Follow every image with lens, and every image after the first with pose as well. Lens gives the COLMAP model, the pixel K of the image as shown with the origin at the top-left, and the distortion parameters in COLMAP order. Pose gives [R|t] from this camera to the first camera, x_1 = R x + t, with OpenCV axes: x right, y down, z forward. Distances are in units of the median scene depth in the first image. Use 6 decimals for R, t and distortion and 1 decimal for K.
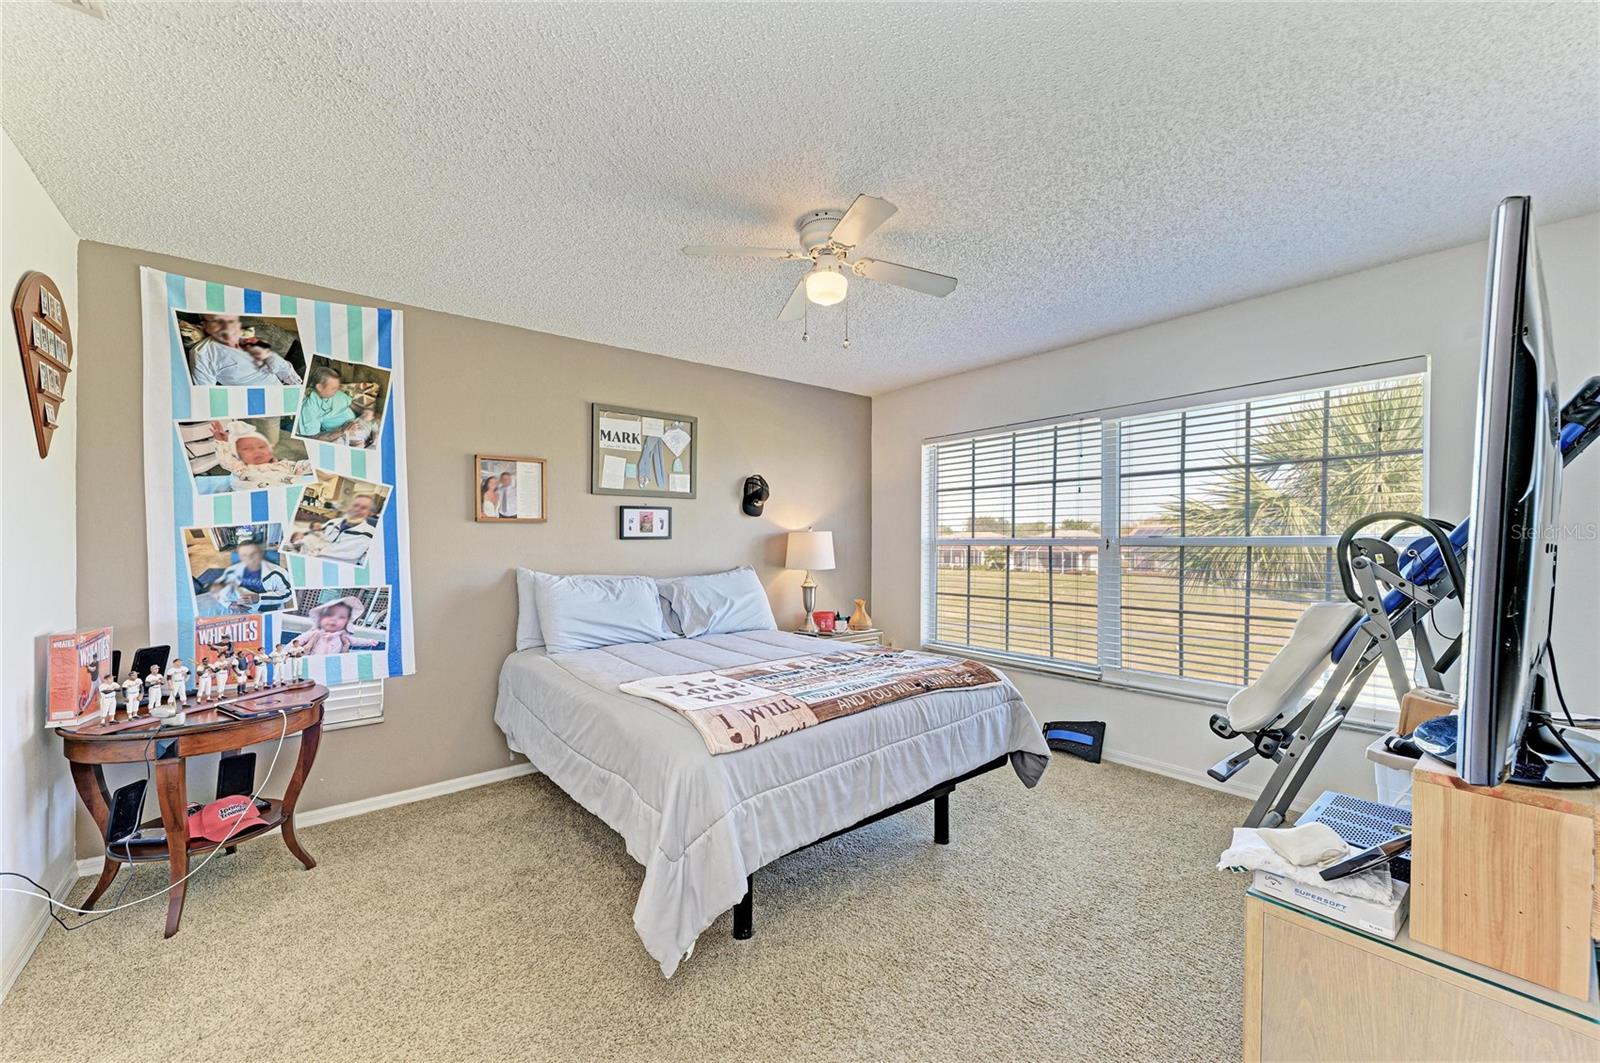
lens RADIAL K [[629.9, 0, 811.8], [0, 629.9, 537.8], [0, 0, 1]] dist [0.014730, 0.000197]
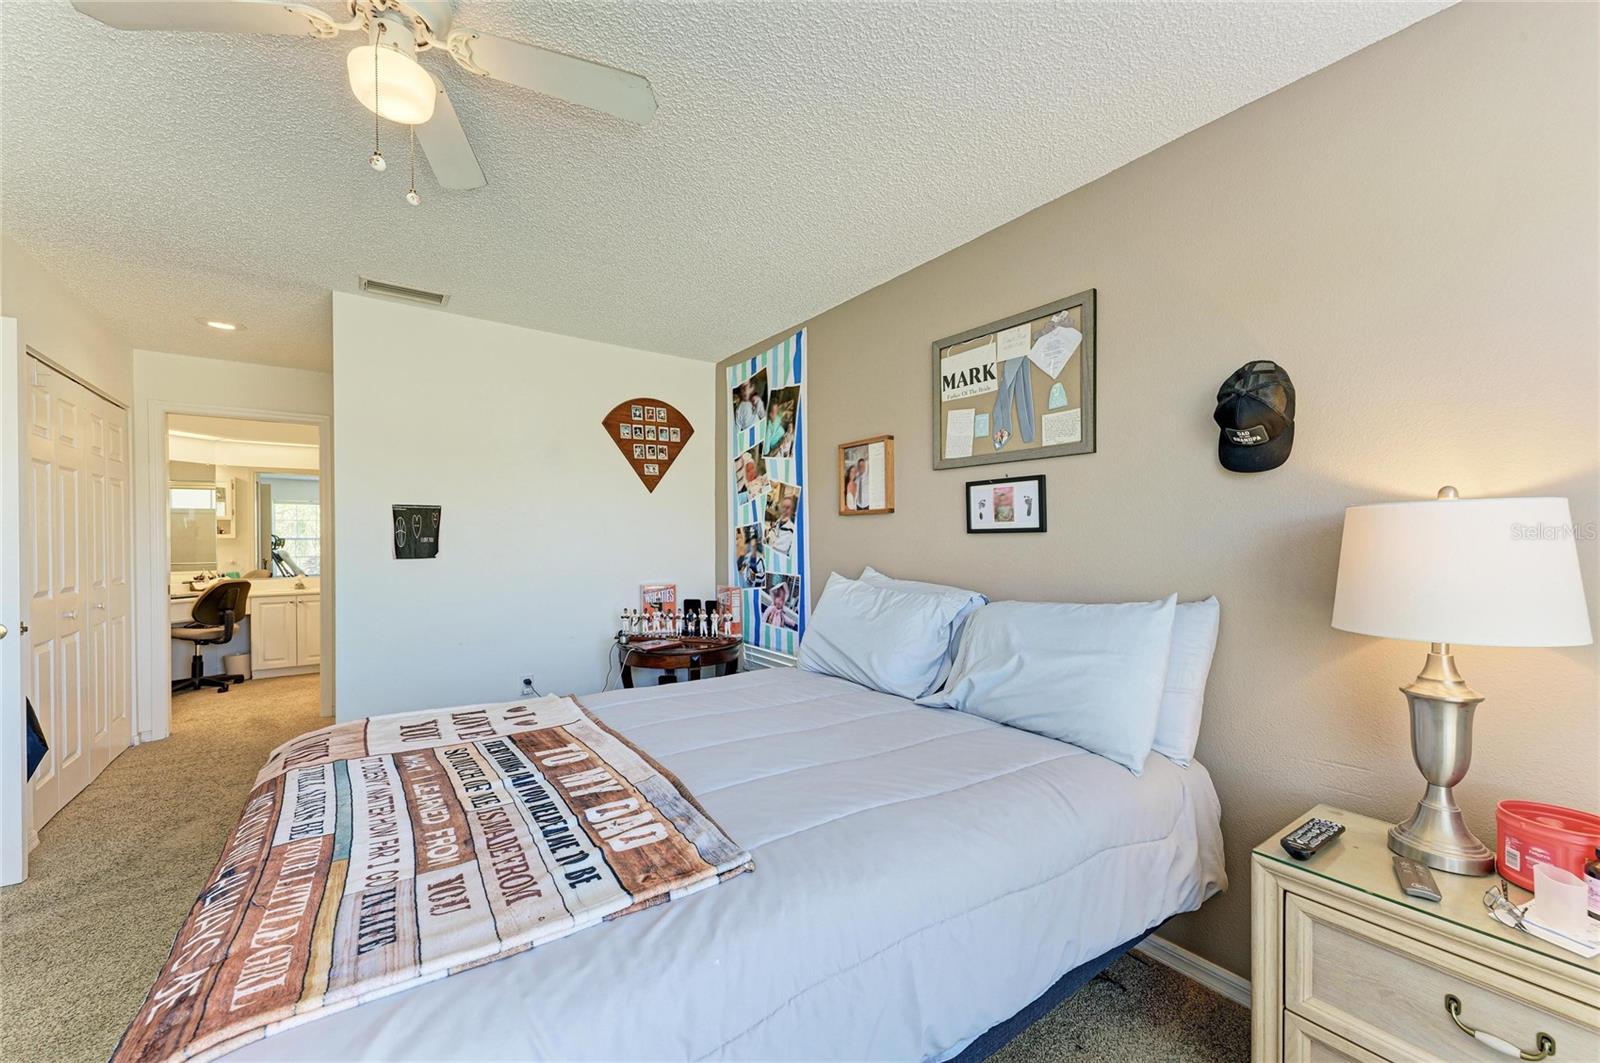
lens RADIAL K [[617.4, 0, 800.0], [0, 617.4, 531.5], [0, 0, 1]] dist [0.018887, -0.000091]
pose [[-0.052643, -0.008446, -0.998578, 0.439647], [0.003291, 0.999957, -0.008632, 0.006936], [0.998608, -0.003741, -0.052613, 1.083310]]
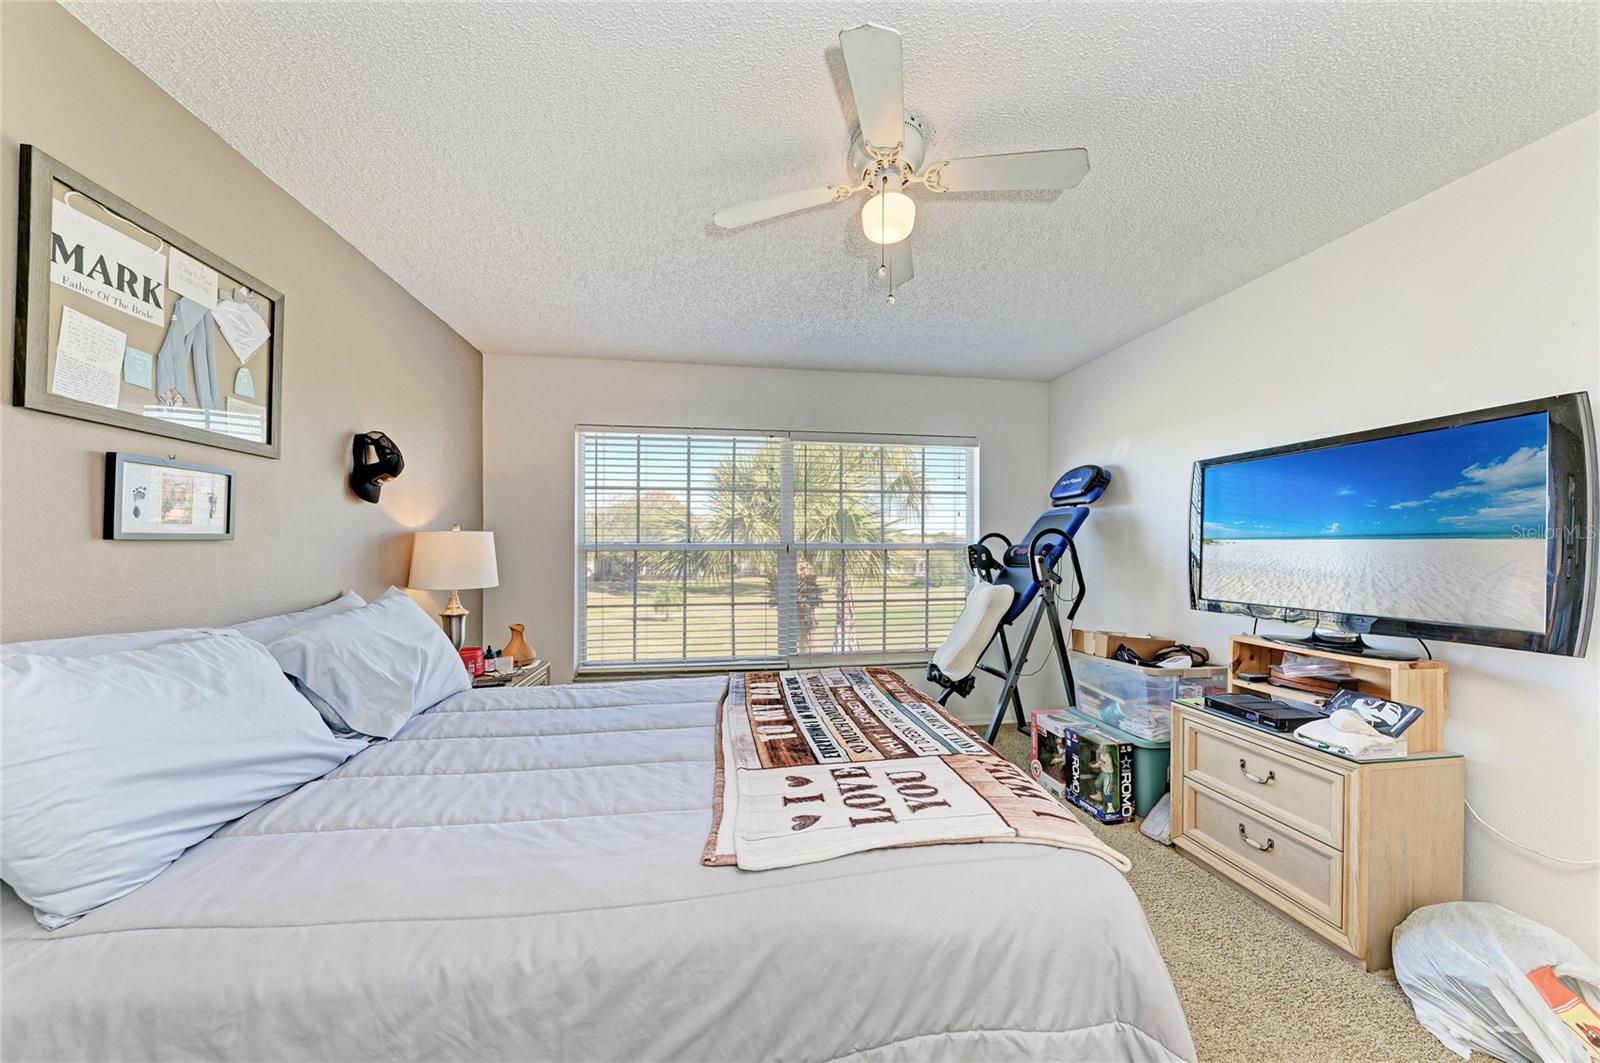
lens RADIAL K [[551.0, 0, 802.7], [0, 551.0, 536.9], [0, 0, 1]] dist [0.000248, -0.000096]
pose [[0.495990, 0.015416, 0.868192, -0.483506], [-0.003977, 0.999872, -0.015483, 0.005542], [-0.868319, 0.004227, 0.495987, 0.589909]]
